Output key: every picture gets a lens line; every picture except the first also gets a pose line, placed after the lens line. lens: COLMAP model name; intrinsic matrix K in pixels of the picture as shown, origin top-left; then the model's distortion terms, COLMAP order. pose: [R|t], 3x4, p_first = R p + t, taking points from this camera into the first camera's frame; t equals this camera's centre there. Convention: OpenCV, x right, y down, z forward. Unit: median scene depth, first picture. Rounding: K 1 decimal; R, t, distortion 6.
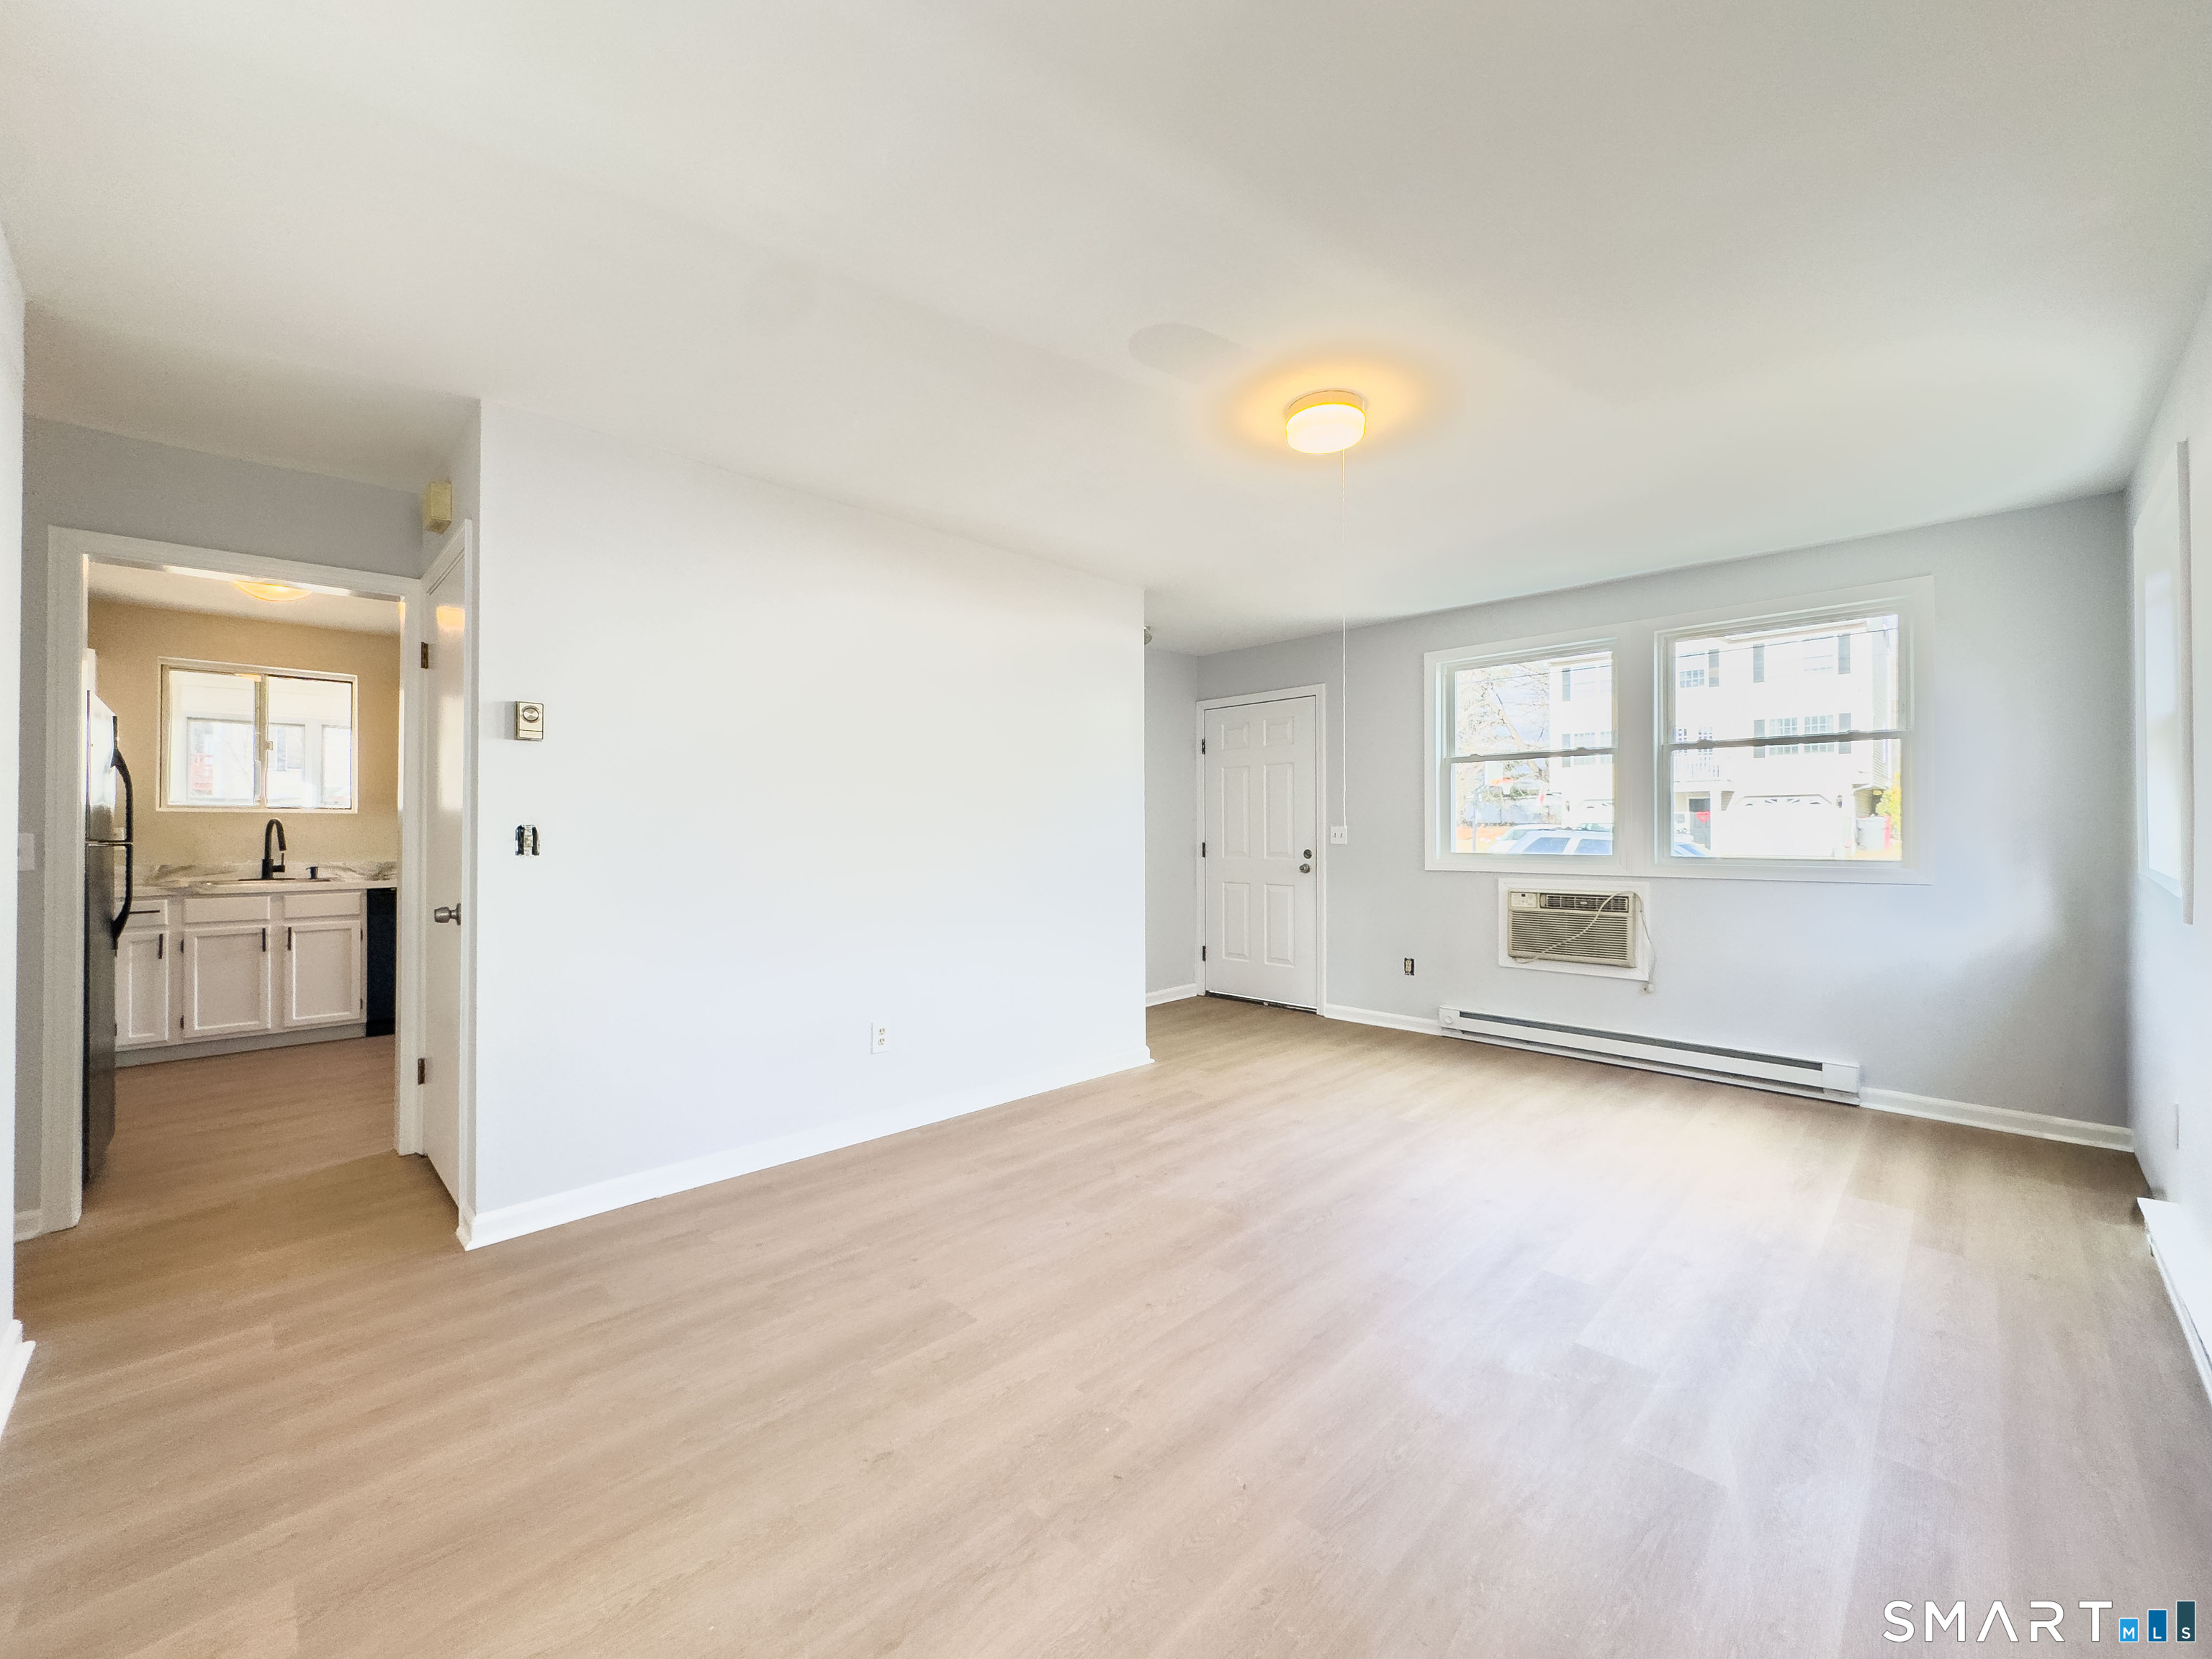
lens RADIAL K [[880.0, 0, 1115.7], [0, 880.0, 832.7], [0, 0, 1]] dist [-0.011044, -0.000087]
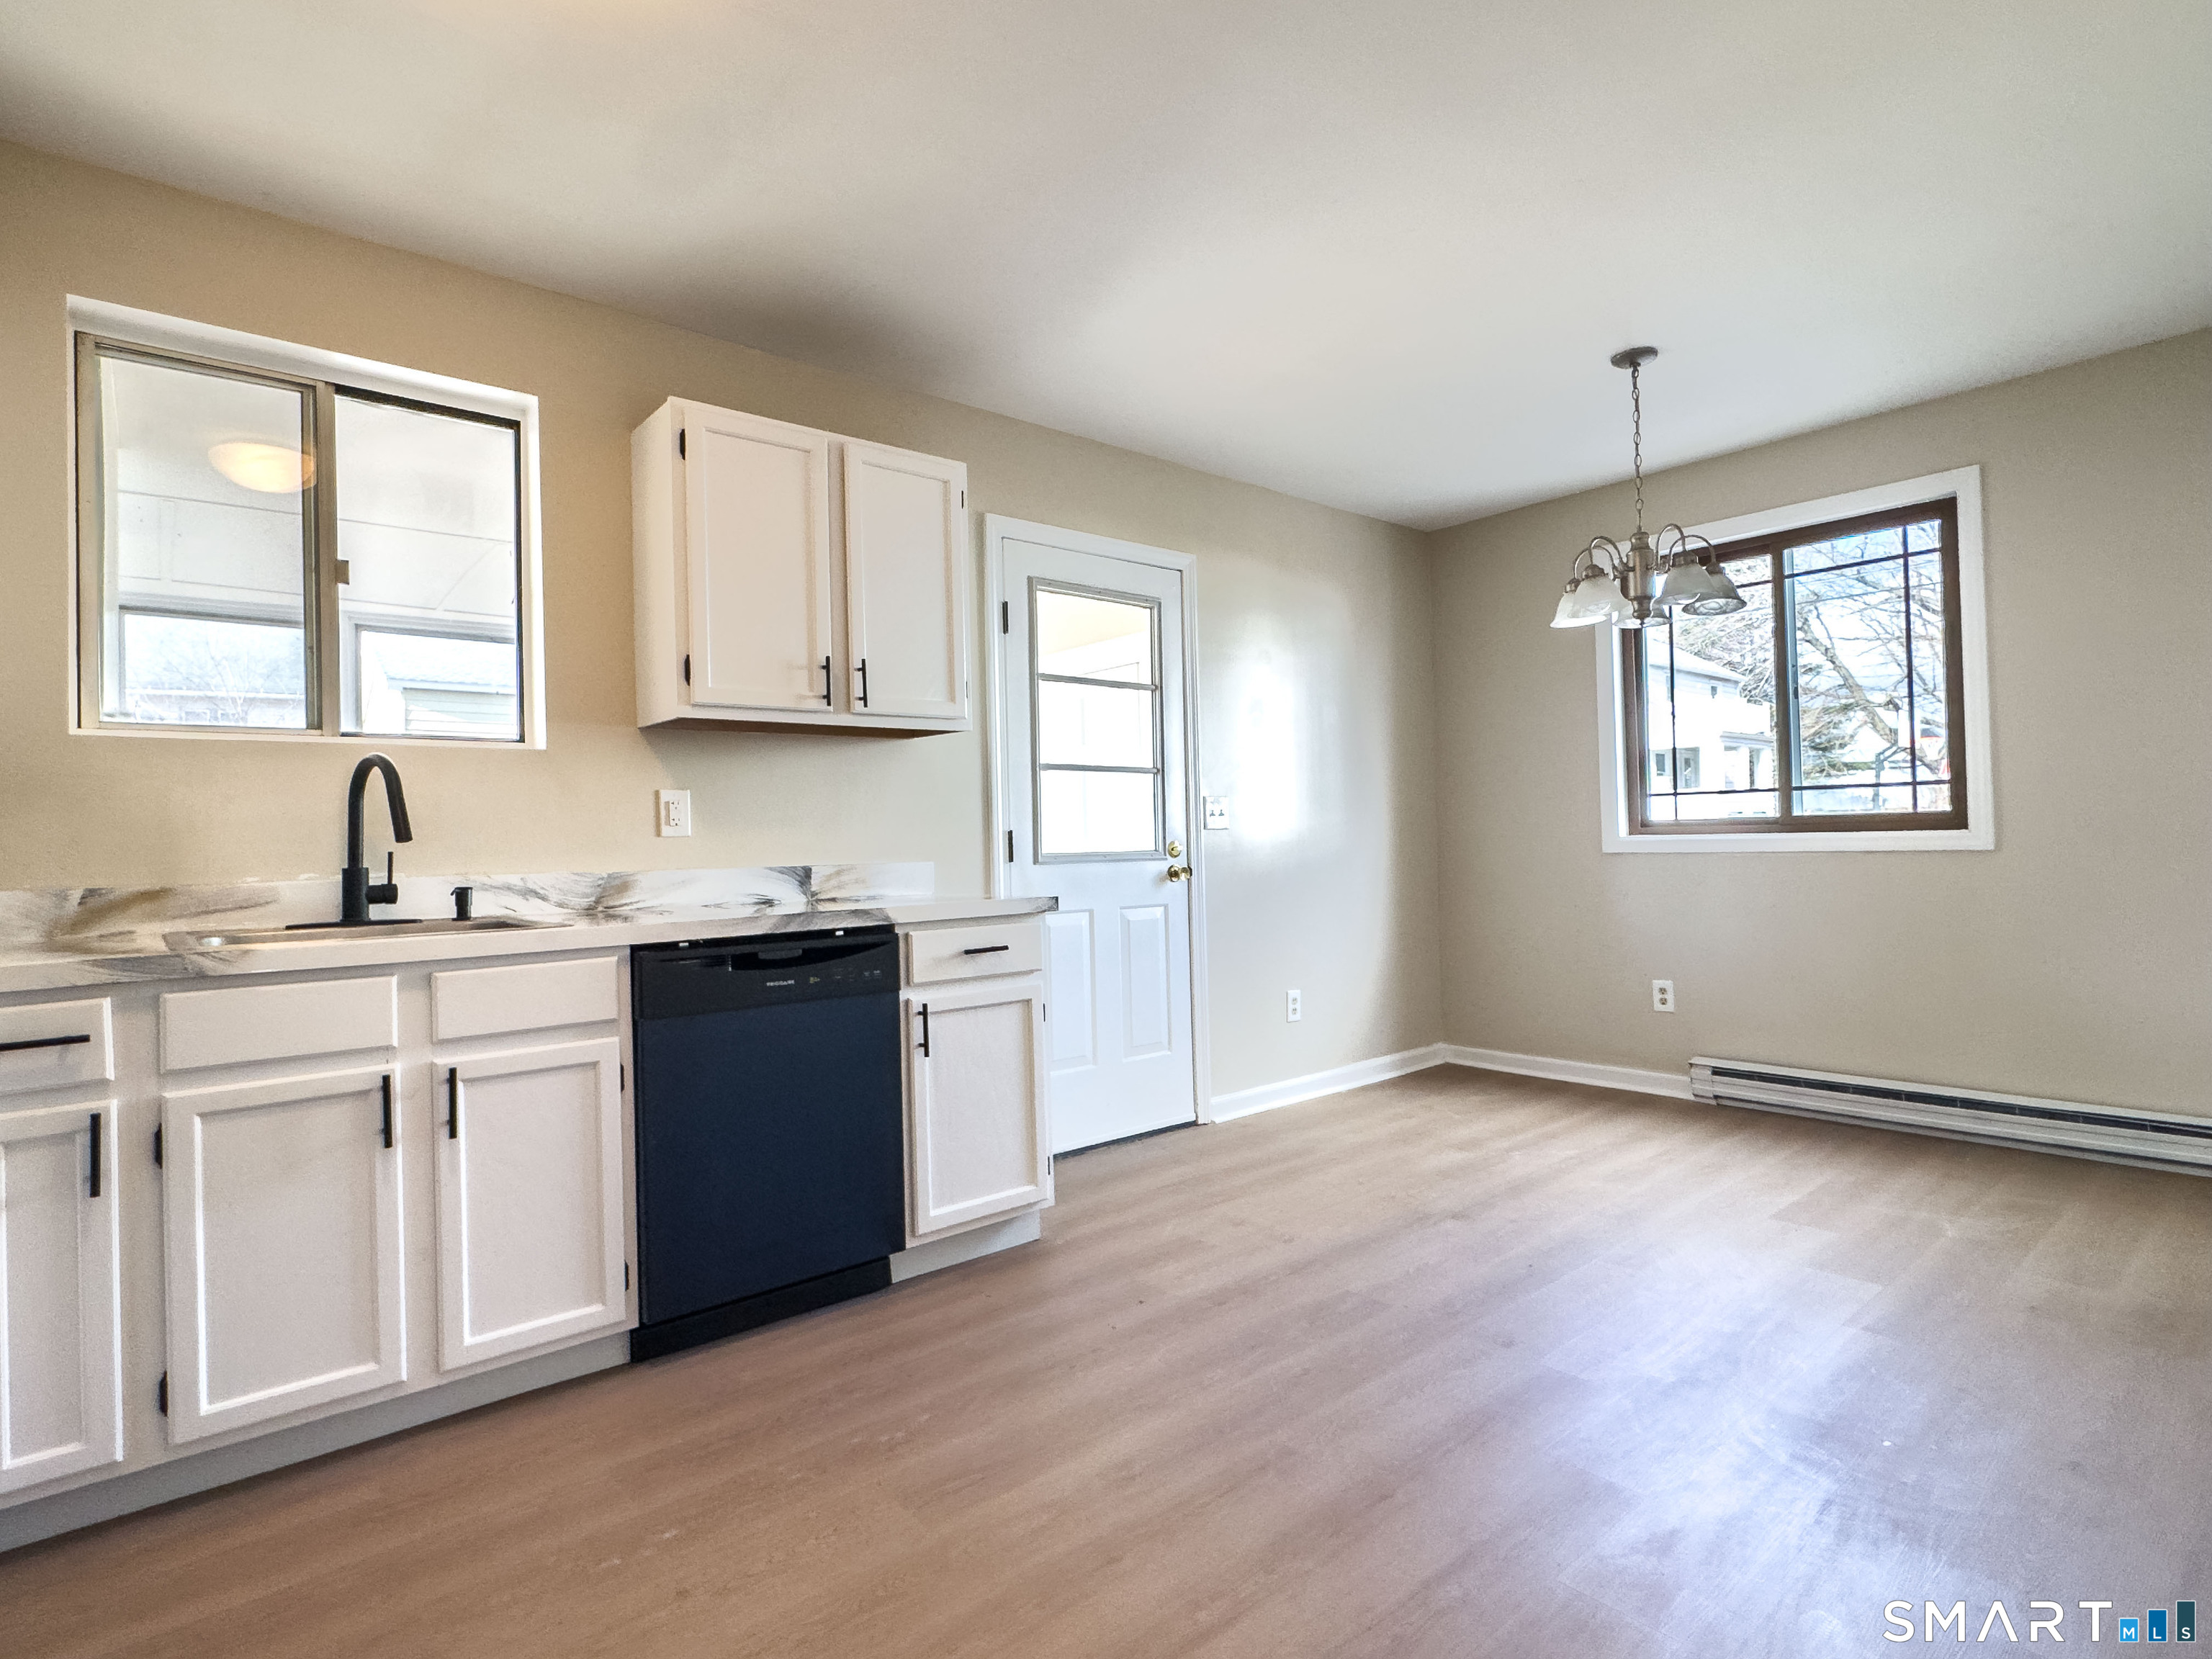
lens RADIAL K [[1142.4, 0, 1106.5], [0, 1142.4, 829.0], [0, 0, 1]] dist [-0.007680, -0.001079]
pose [[0.995386, -0.028023, -0.091766, -0.674249], [0.027275, 0.999584, -0.009403, 0.029456], [0.091991, 0.006857, 0.995736, 0.606141]]
